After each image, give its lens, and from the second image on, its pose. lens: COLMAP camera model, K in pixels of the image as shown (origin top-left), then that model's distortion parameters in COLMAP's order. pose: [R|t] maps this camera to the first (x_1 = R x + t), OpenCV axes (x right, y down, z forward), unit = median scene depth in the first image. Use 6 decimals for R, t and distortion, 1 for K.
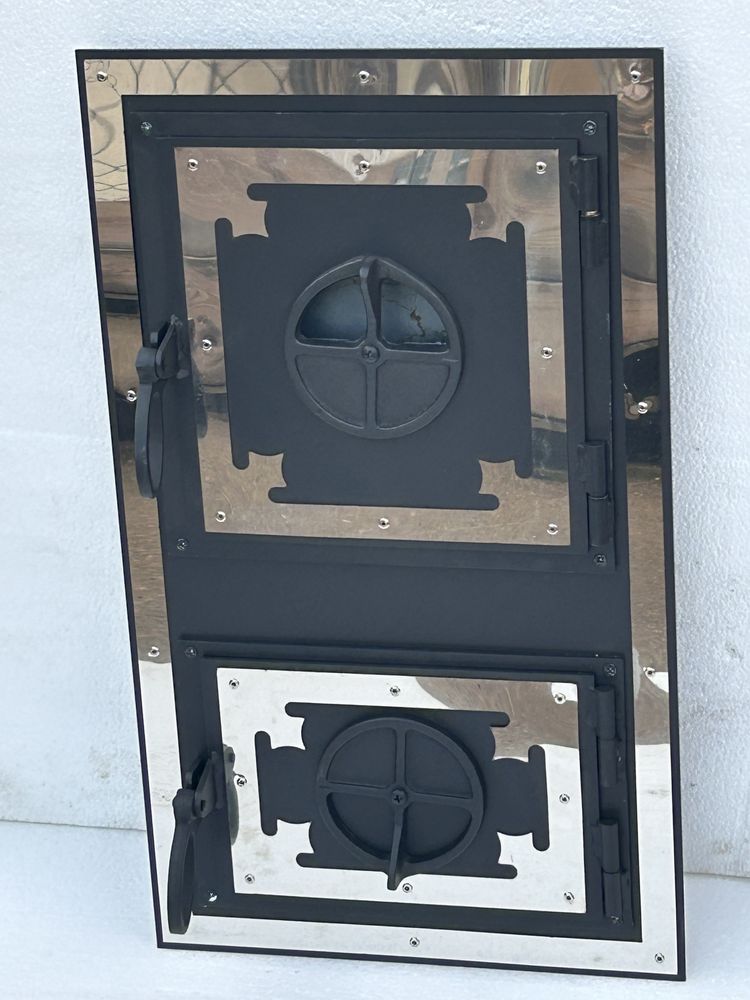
lens RADIAL K [[3077.1, 0, 378.4], [0, 3077.1, 501.3], [0, 0, 1]] dist [0.092105, 0.000000]
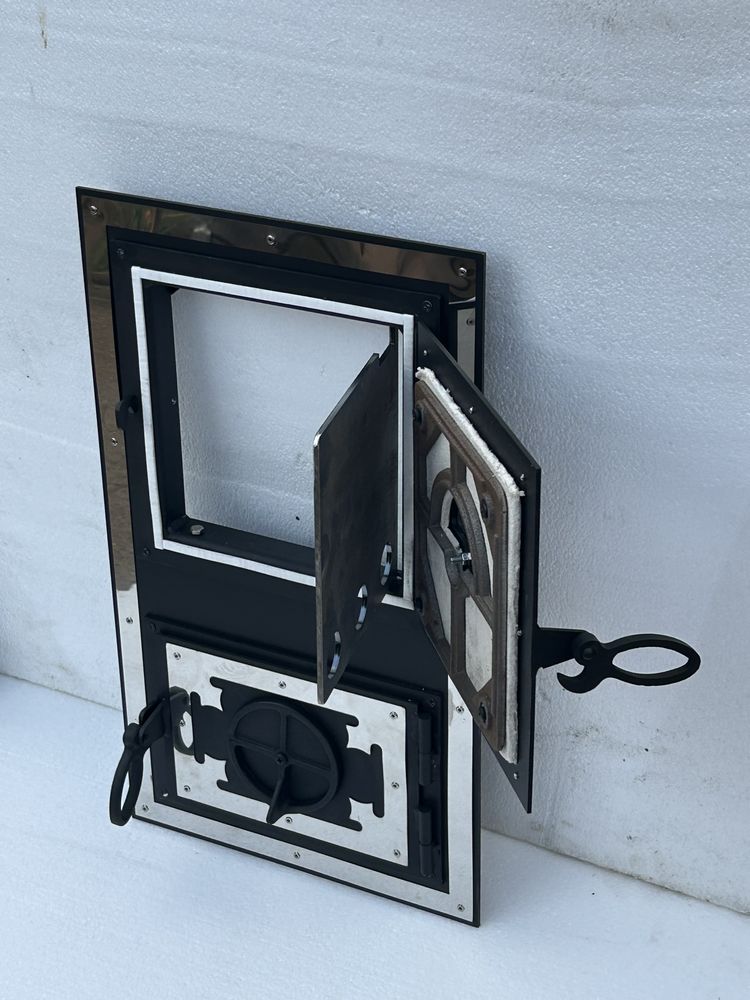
lens RADIAL K [[1918.3, 0, 379.3], [0, 1918.3, 497.2], [0, 0, 1]] dist [0.063410, 0.000000]
pose [[0.964335, 0.153388, -0.215706, 0.211301], [-0.127960, 0.983568, 0.127356, -0.128987], [0.231697, -0.095212, 0.968117, 0.205949]]
